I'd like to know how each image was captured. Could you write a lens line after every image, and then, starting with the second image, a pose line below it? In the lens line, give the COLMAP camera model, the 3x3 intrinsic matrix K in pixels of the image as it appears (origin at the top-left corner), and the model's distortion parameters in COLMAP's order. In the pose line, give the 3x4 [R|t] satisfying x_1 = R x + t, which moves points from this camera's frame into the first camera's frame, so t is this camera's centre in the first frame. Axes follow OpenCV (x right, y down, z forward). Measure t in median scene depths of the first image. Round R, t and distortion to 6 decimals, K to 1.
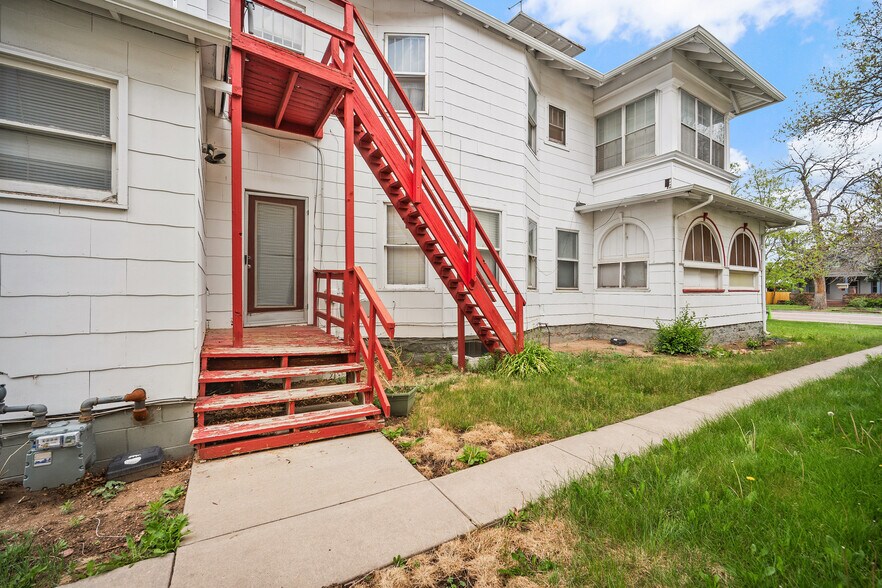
lens RADIAL K [[352.5, 0, 439.7], [0, 352.5, 287.5], [0, 0, 1]] dist [-0.000888, 0.000529]
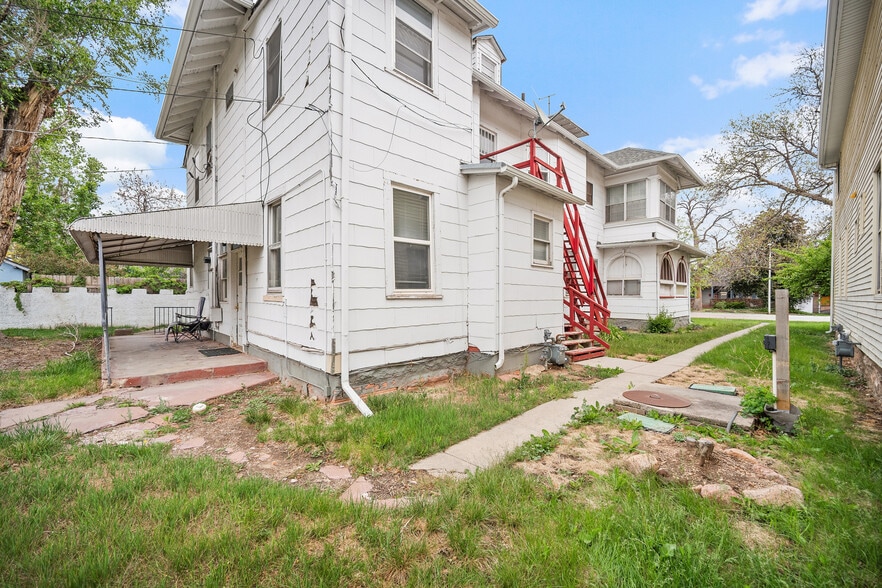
lens RADIAL K [[348.4, 0, 440.9], [0, 348.4, 294.4], [0, 0, 1]] dist [-0.000776, 0.002805]
pose [[0.977925, 0.002899, 0.208935, -0.650206], [-0.004133, 0.999977, 0.005469, -0.008694], [-0.208914, -0.006212, 0.977914, -0.403667]]
